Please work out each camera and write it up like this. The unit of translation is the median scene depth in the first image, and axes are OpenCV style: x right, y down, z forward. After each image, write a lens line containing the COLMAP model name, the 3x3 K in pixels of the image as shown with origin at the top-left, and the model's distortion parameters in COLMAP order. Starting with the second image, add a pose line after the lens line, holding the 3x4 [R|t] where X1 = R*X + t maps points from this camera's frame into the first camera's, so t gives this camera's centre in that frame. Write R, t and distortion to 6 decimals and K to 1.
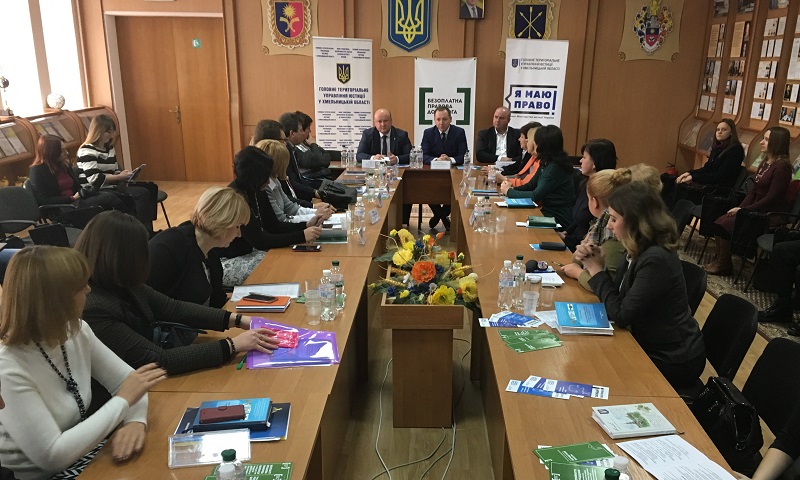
lens RADIAL K [[635.3, 0, 399.3], [0, 635.3, 241.8], [0, 0, 1]] dist [0.003207, 0.000939]
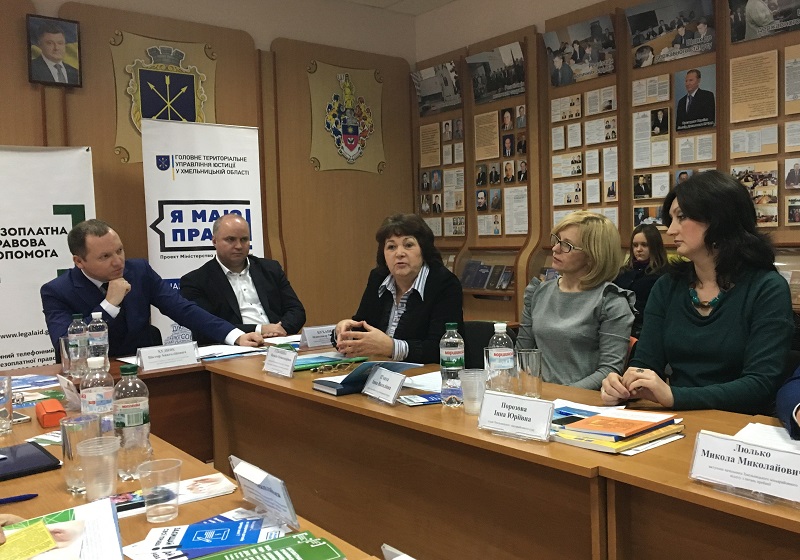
lens RADIAL K [[718.9, 0, 400.2], [0, 718.9, 279.6], [0, 0, 1]] dist [0.036195, -0.010737]
pose [[0.744458, -0.053378, 0.665532, -0.087524], [0.199710, 0.968965, -0.145679, -0.050693], [-0.637102, 0.241365, 0.732014, 0.435256]]
